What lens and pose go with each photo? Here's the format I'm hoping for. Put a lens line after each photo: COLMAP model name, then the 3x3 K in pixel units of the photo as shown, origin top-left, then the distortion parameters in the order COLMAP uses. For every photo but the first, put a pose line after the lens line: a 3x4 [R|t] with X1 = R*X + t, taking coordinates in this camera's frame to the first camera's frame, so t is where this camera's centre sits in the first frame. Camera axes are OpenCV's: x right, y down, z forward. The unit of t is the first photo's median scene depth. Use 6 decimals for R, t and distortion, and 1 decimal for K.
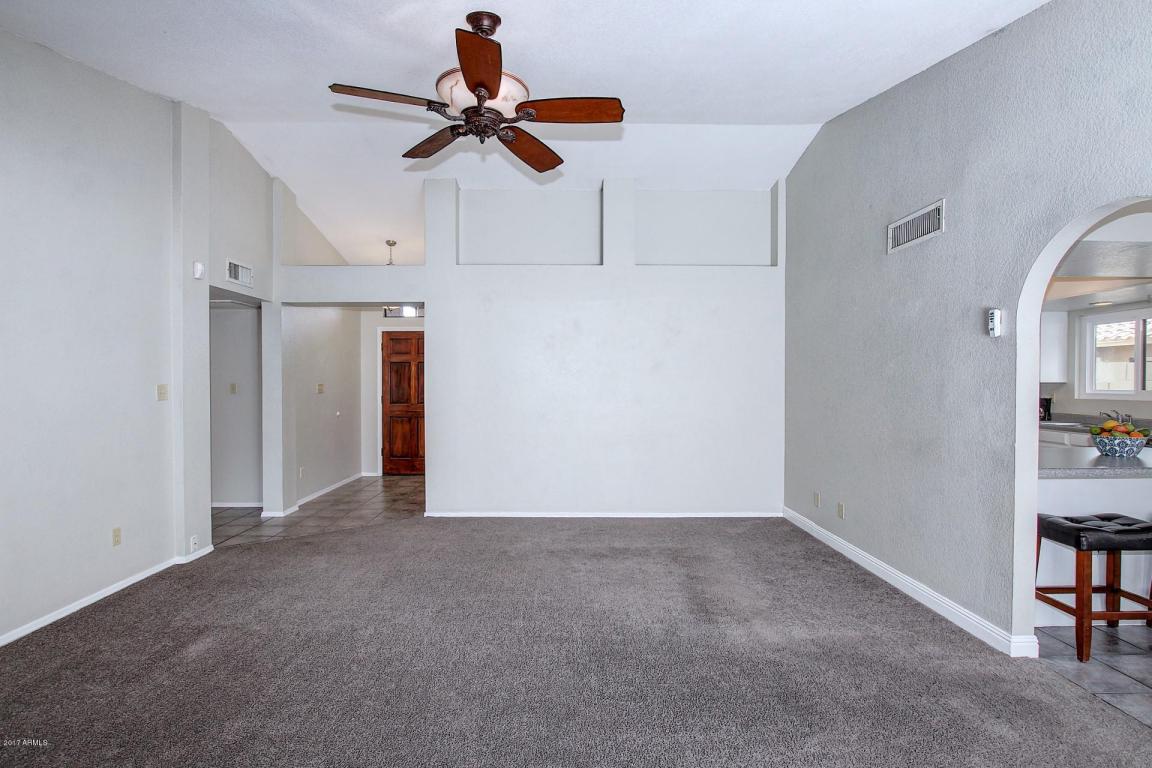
lens RADIAL K [[541.2, 0, 579.0], [0, 541.2, 387.0], [0, 0, 1]] dist [-0.027585, -0.000017]
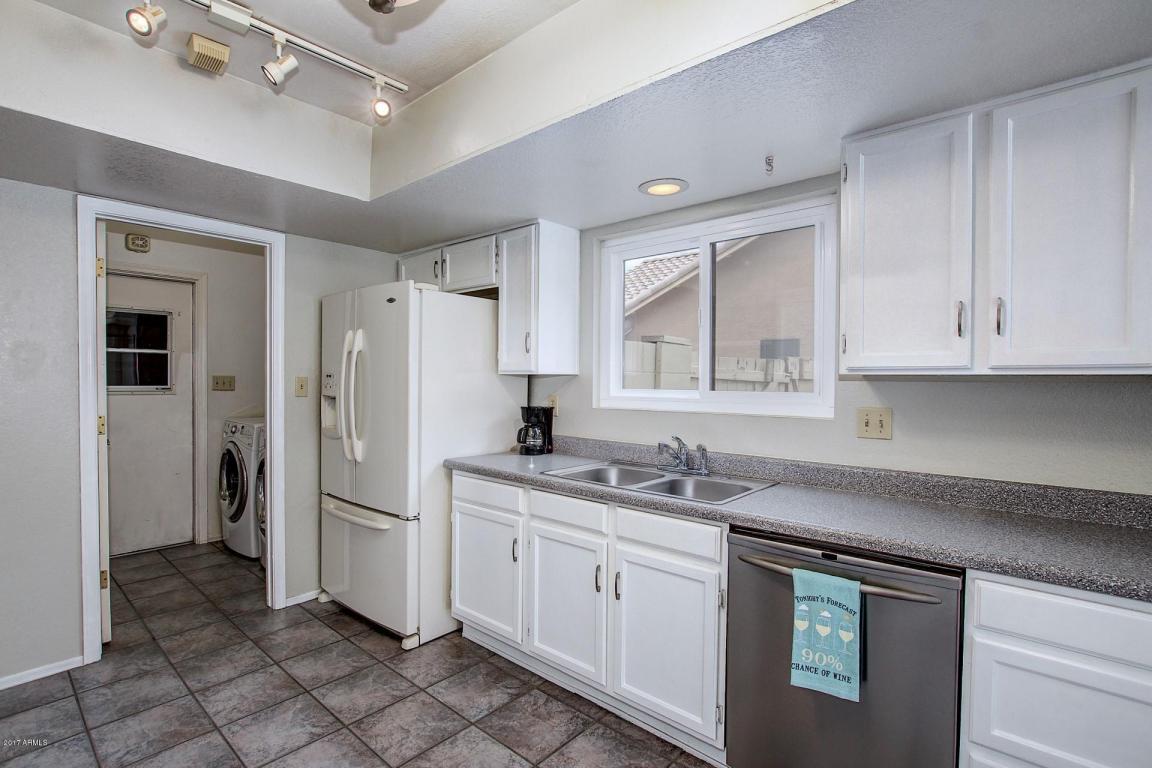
lens RADIAL K [[541.2, 0, 579.0], [0, 541.2, 387.0], [0, 0, 1]] dist [-0.027585, -0.000017]
pose [[0.651795, -0.009006, 0.758341, 0.543941], [0.001726, 0.999945, 0.010392, -0.002326], [-0.758393, -0.005464, 0.651775, 0.674059]]
